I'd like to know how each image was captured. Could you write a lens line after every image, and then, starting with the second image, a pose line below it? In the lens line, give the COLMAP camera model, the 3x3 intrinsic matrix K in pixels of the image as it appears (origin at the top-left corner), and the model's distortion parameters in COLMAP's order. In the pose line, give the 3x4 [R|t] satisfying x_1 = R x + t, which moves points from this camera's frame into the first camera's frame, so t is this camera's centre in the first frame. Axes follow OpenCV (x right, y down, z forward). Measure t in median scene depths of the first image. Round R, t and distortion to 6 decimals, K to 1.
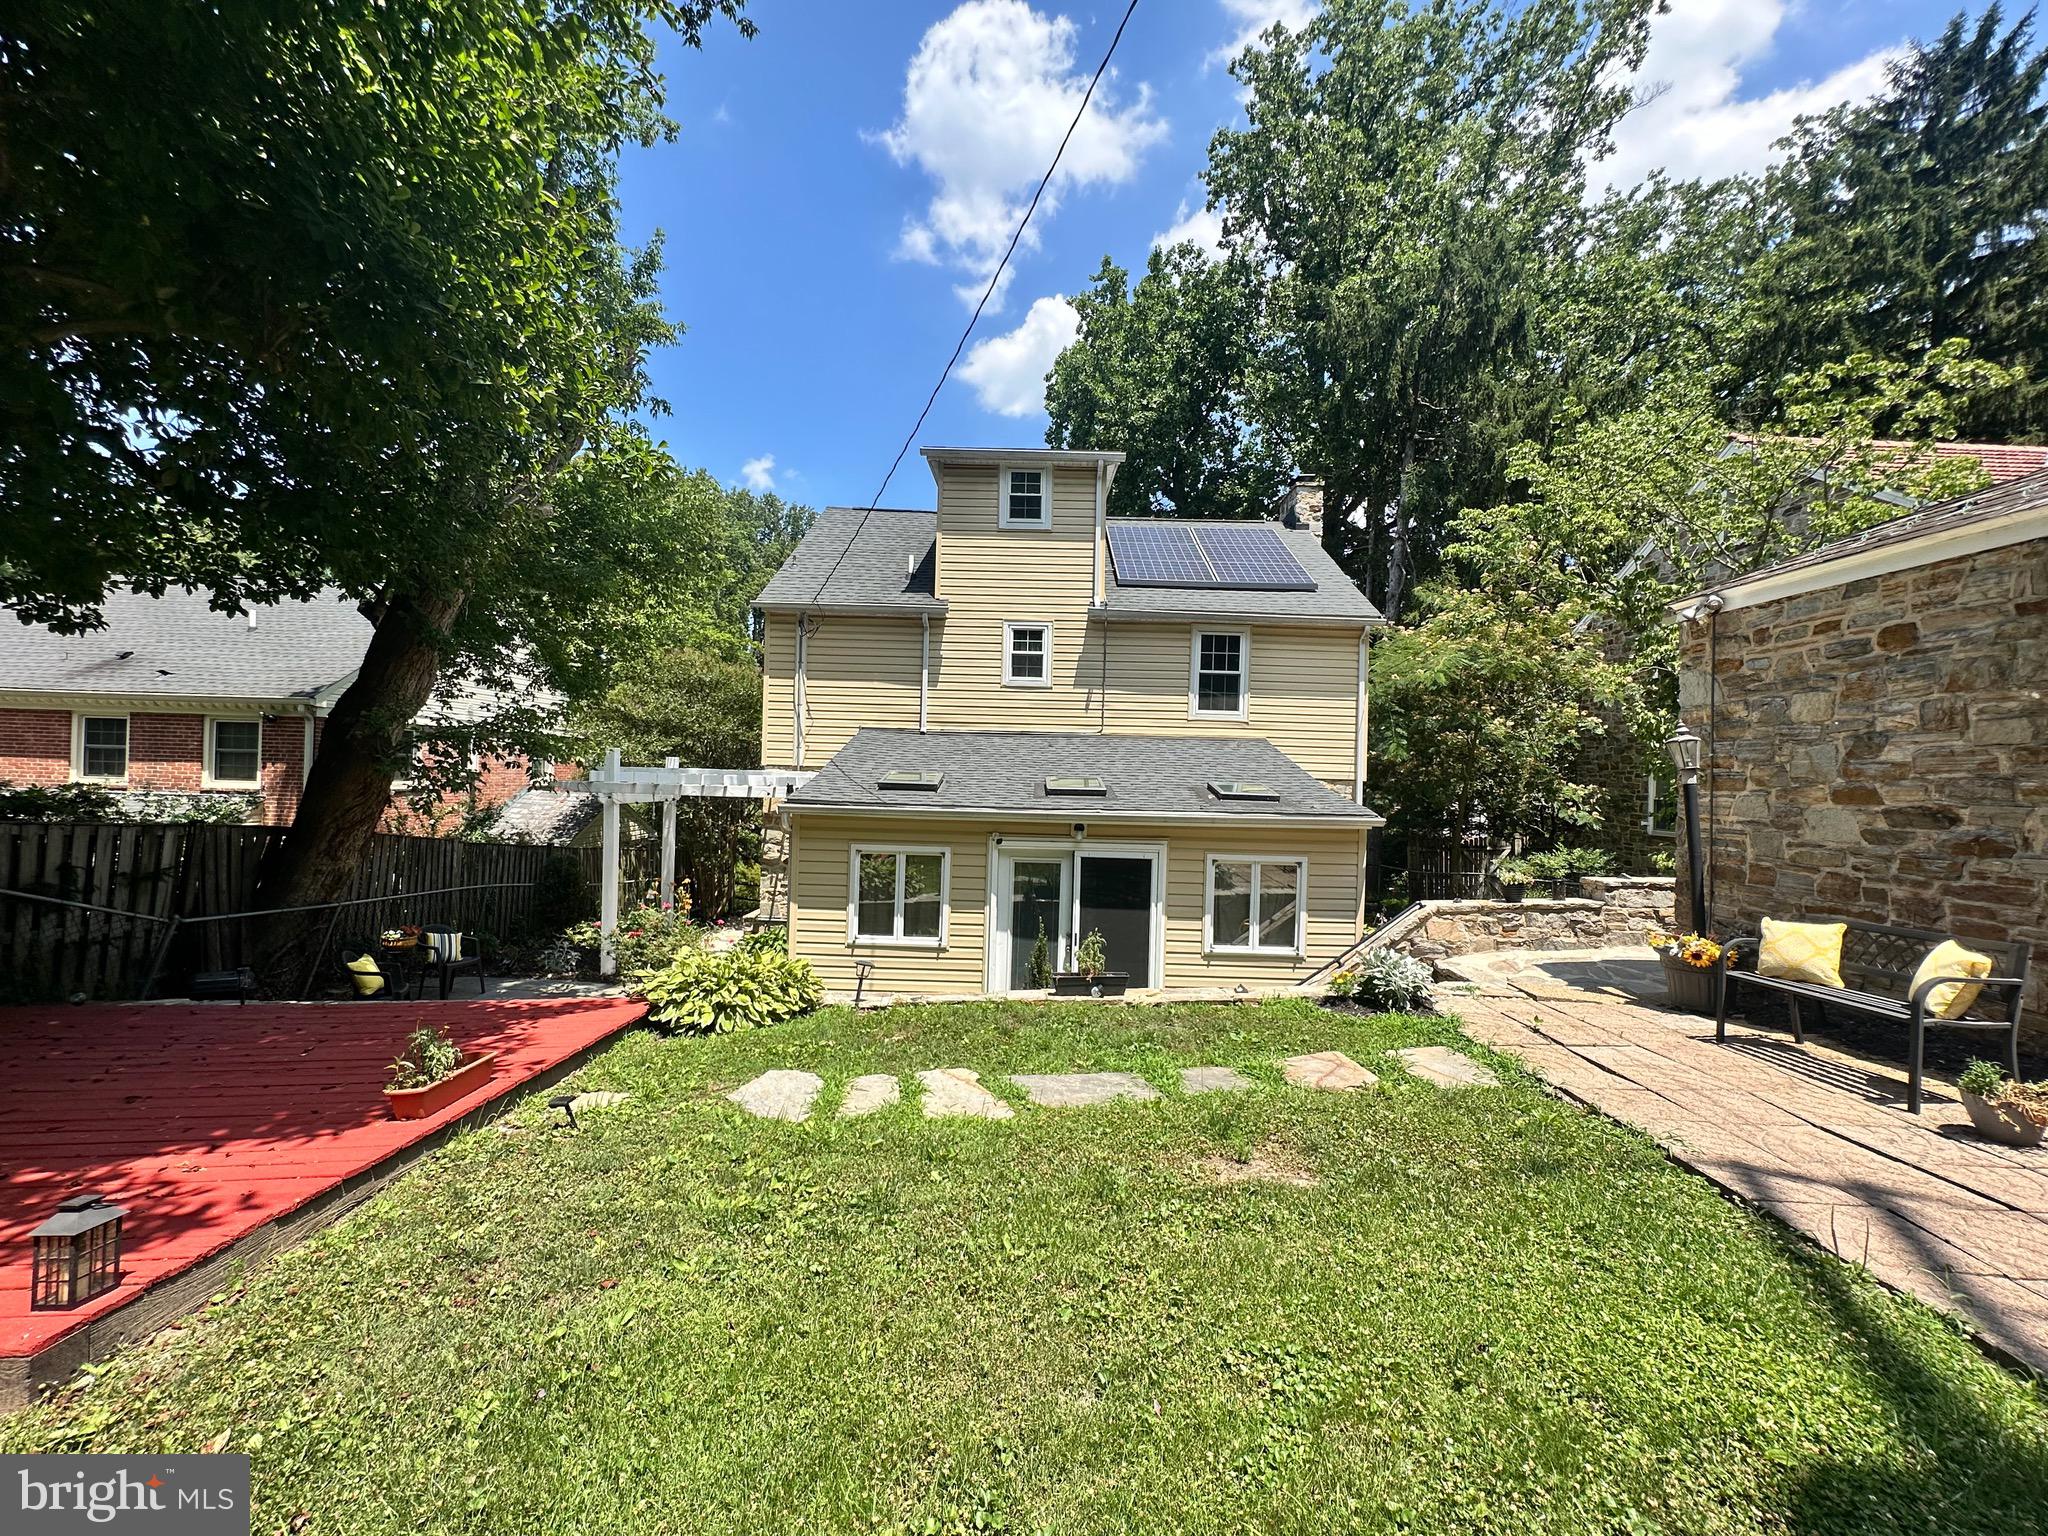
lens RADIAL K [[814.1, 0, 1031.9], [0, 814.1, 768.8], [0, 0, 1]] dist [0.000472, 0.000077]
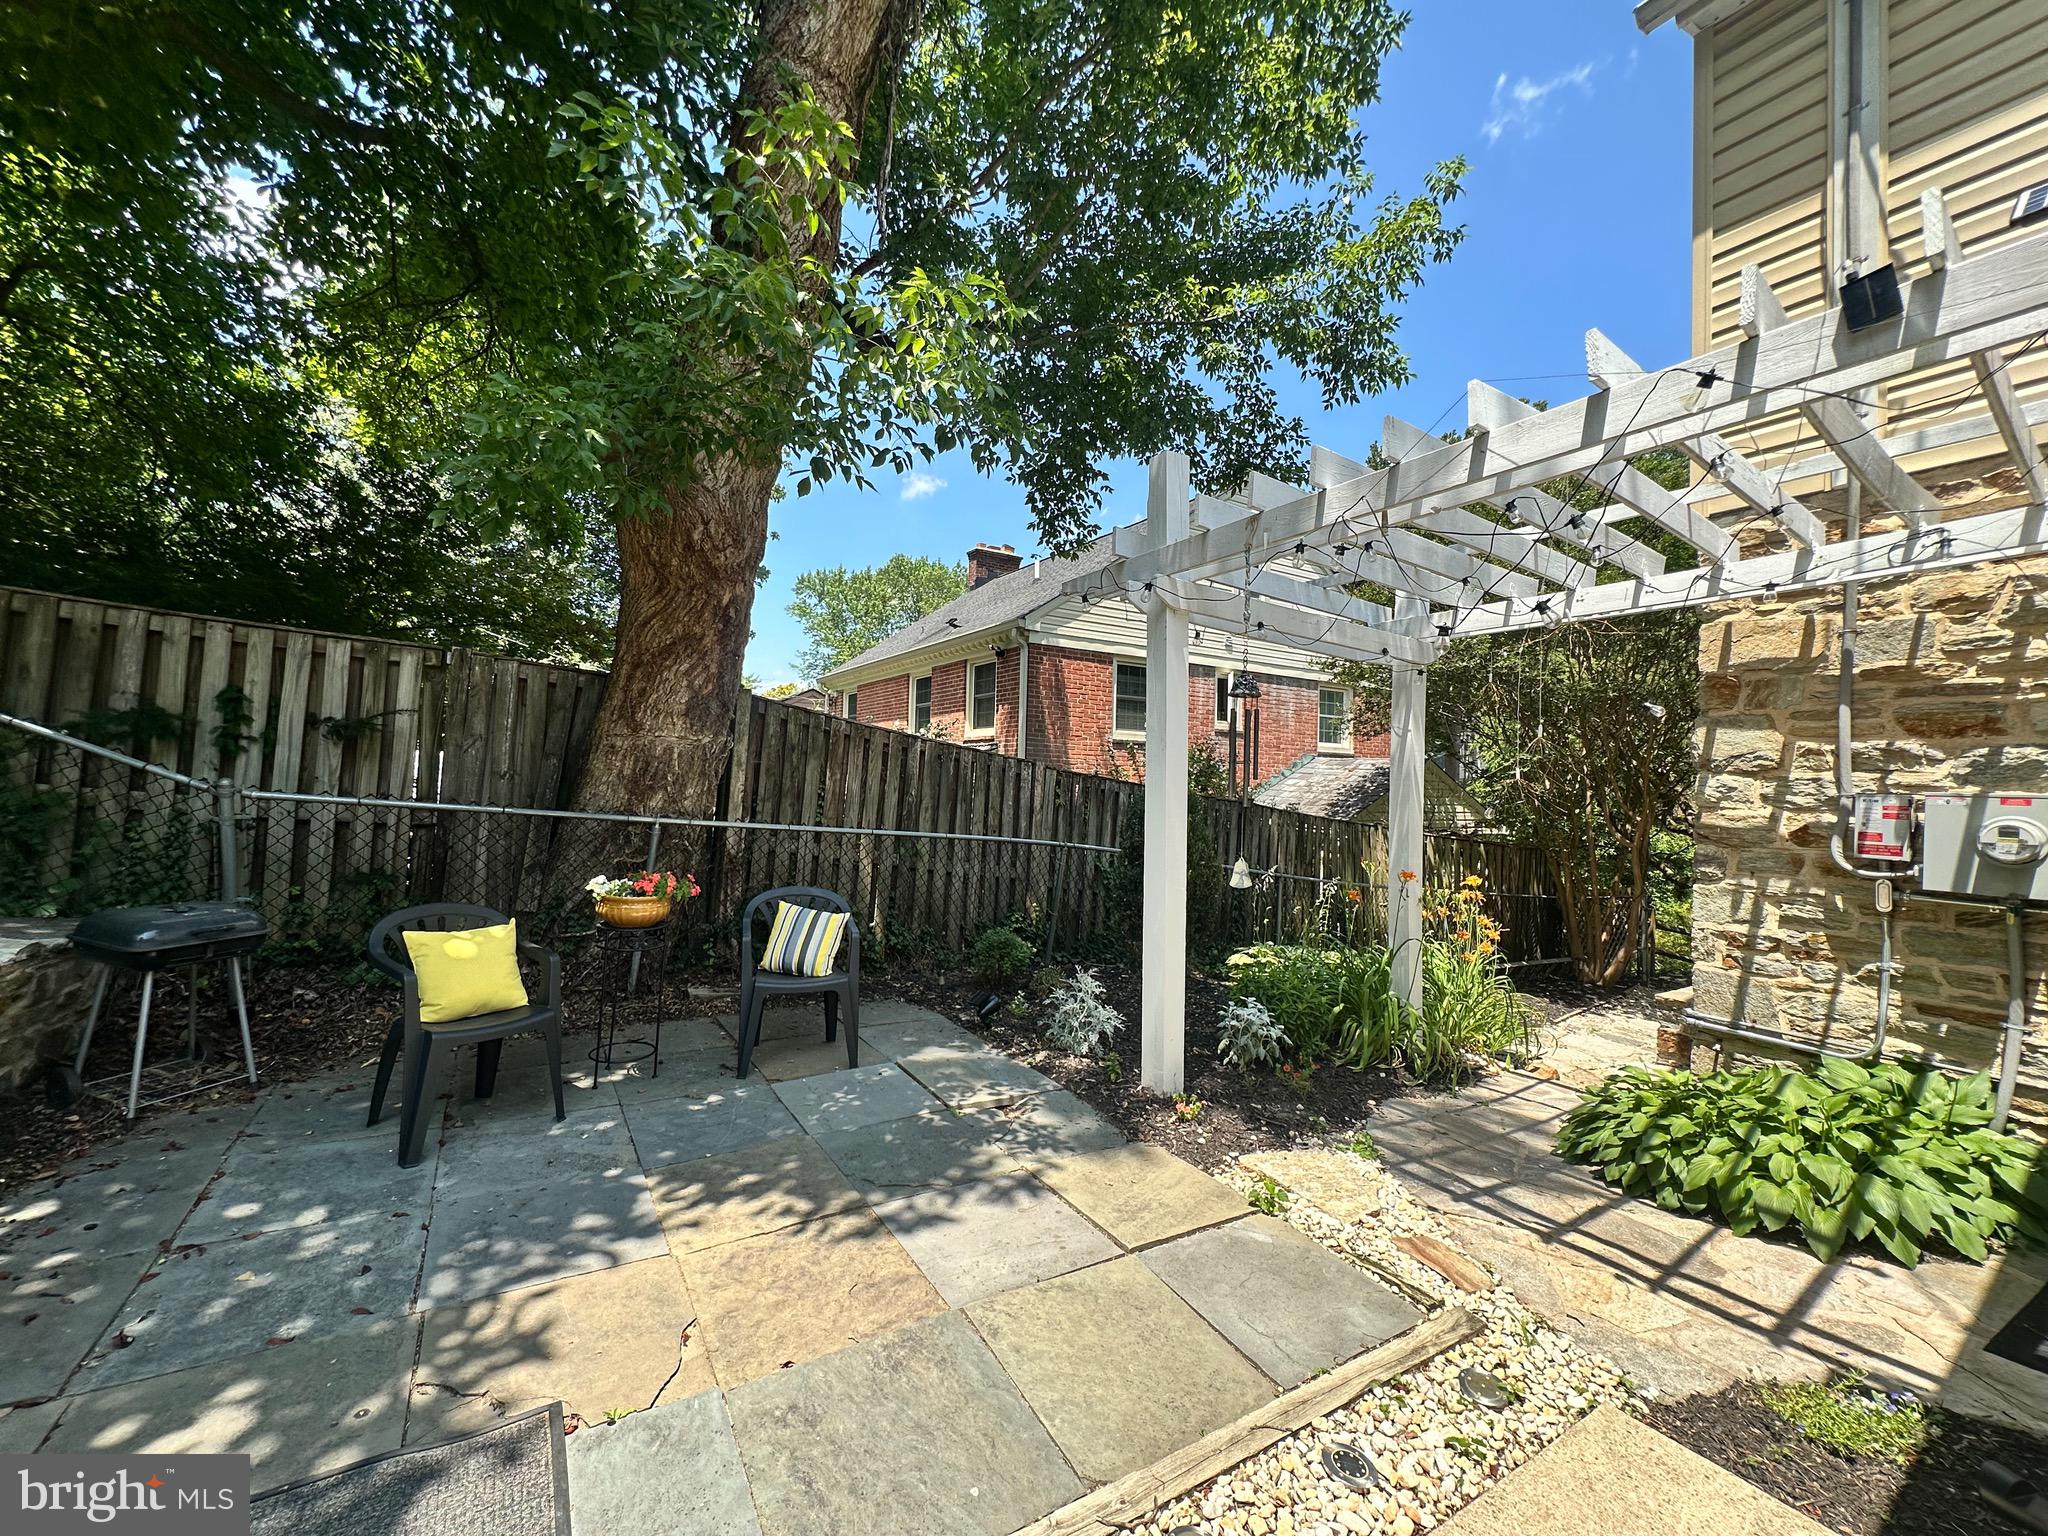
lens RADIAL K [[814.1, 0, 1031.9], [0, 814.1, 768.8], [0, 0, 1]] dist [0.000472, 0.000077]
pose [[0.540743, -0.025107, -0.840813, -0.209335], [-0.005103, 0.999438, -0.033125, 0.101192], [0.841172, 0.022203, 0.540311, 0.625558]]
